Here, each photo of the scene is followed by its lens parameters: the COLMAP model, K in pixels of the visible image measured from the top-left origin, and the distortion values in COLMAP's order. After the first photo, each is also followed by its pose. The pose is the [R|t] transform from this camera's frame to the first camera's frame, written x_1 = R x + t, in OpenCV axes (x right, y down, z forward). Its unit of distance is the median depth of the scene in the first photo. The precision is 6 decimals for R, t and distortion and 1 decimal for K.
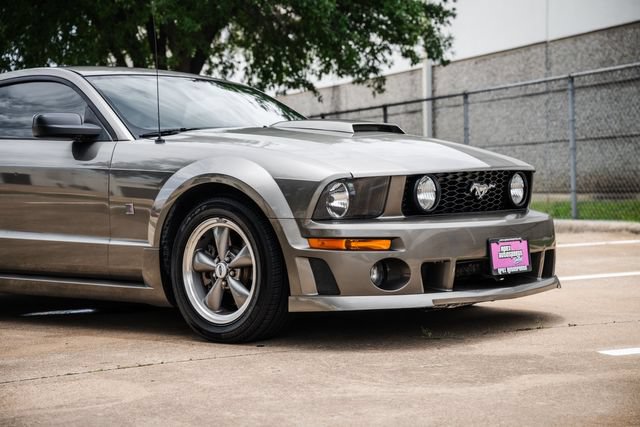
lens RADIAL K [[1191.2, 0, 320.6], [0, 1191.2, 217.6], [0, 0, 1]] dist [0.404572, 0.430183]
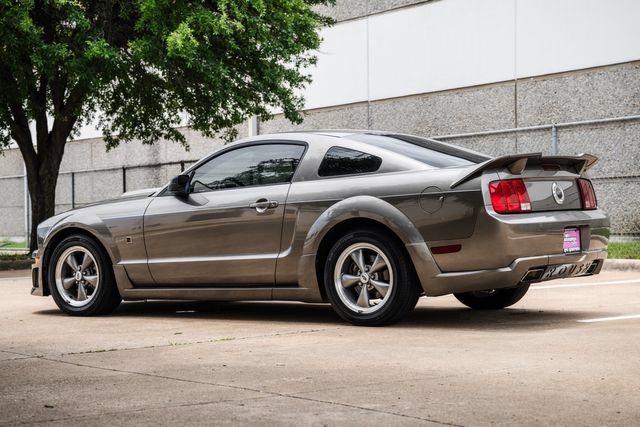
lens RADIAL K [[1253.7, 0, 318.8], [0, 1253.7, 223.0], [0, 0, 1]] dist [0.268201, 0.195499]
pose [[0.979905, 0.008066, 0.199300, -0.392599], [-0.001496, 0.999451, -0.033093, 0.026760], [-0.199458, 0.032130, 0.979379, -0.545339]]
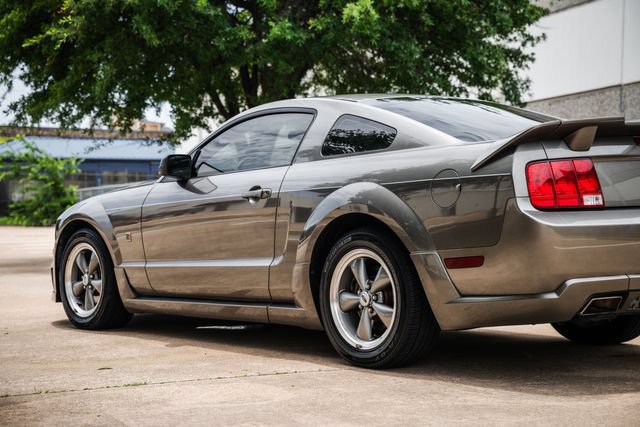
lens RADIAL K [[1167.5, 0, 323.5], [0, 1167.5, 216.2], [0, 0, 1]] dist [0.347542, 0.266190]
pose [[0.998327, 0.022027, -0.053452, -0.040057], [-0.023543, 0.999333, -0.027900, 0.002522], [0.052802, 0.029112, 0.998181, -0.095069]]
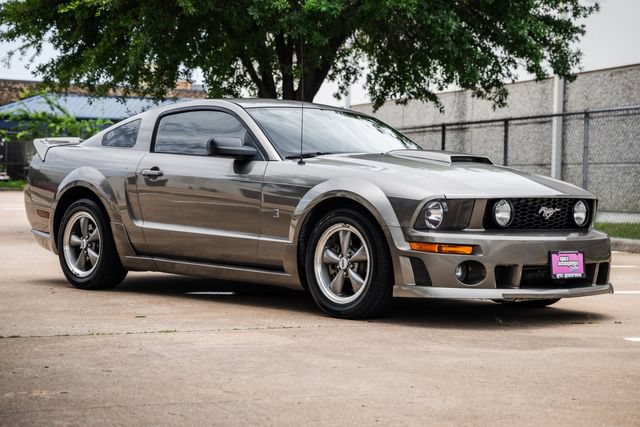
lens RADIAL K [[1333.5, 0, 323.7], [0, 1333.5, 201.0], [0, 0, 1]] dist [0.414409, 0.267534]
pose [[0.994753, 0.048212, -0.090237, 0.022641], [-0.049875, 0.998623, -0.016262, 0.000190], [0.089329, 0.020678, 0.995788, -0.430217]]
